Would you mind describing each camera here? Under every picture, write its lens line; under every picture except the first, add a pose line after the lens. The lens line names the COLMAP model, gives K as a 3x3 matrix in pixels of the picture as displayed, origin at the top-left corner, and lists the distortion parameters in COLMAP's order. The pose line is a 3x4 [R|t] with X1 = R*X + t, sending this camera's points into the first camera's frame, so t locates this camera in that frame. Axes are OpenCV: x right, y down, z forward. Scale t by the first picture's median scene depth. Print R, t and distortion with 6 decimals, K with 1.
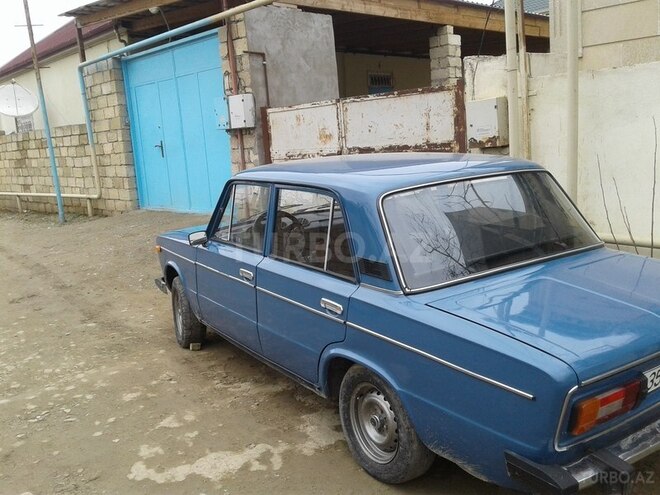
lens RADIAL K [[613.8, 0, 330.0], [0, 613.8, 247.5], [0, 0, 1]] dist [0.081023, -0.176742]
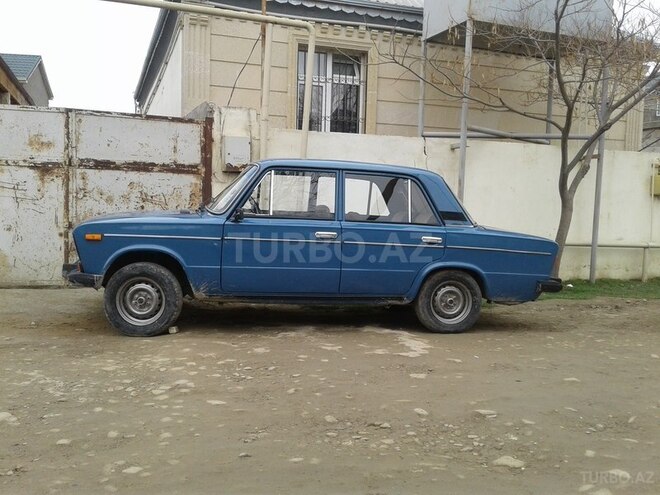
lens RADIAL K [[613.8, 0, 330.0], [0, 613.8, 247.5], [0, 0, 1]] dist [0.081023, -0.176742]
pose [[0.373495, 0.006149, 0.927612, -0.834401], [0.109272, 0.992724, -0.050578, 0.084662], [-0.921174, 0.120252, 0.370106, 0.305086]]
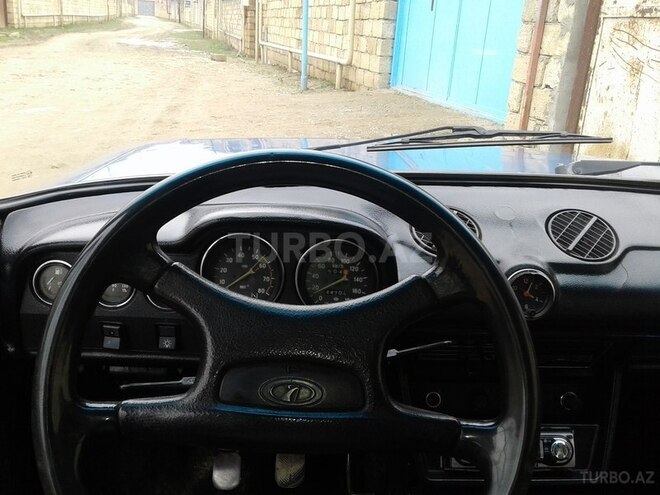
lens RADIAL K [[613.8, 0, 330.0], [0, 613.8, 247.5], [0, 0, 1]] dist [0.081023, -0.176742]
pose [[0.856527, 0.280061, -0.433506, -0.022379], [-0.203873, 0.955252, 0.214313, -0.047734], [0.474128, -0.095185, 0.875296, 0.628844]]
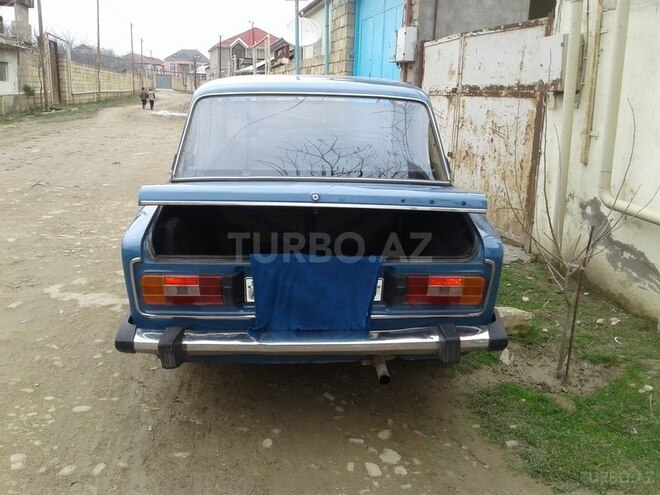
lens RADIAL K [[613.8, 0, 330.0], [0, 613.8, 247.5], [0, 0, 1]] dist [0.081023, -0.176742]
pose [[0.851244, 0.213692, -0.479289, 0.411985], [-0.175169, 0.976656, 0.124334, 0.000760], [0.494670, -0.021882, 0.868805, 0.064024]]
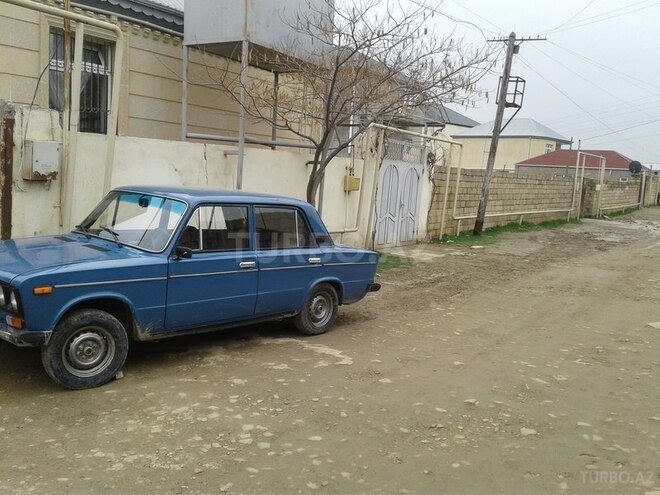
lens RADIAL K [[616.4, 0, 331.3], [0, 616.4, 229.1], [0, 0, 1]] dist [0.084321, -0.170675]
pose [[-0.267027, -0.037685, 0.962952, -0.990244], [0.127427, 0.989080, 0.074044, -0.076696], [-0.955227, 0.142478, -0.259309, 0.717062]]
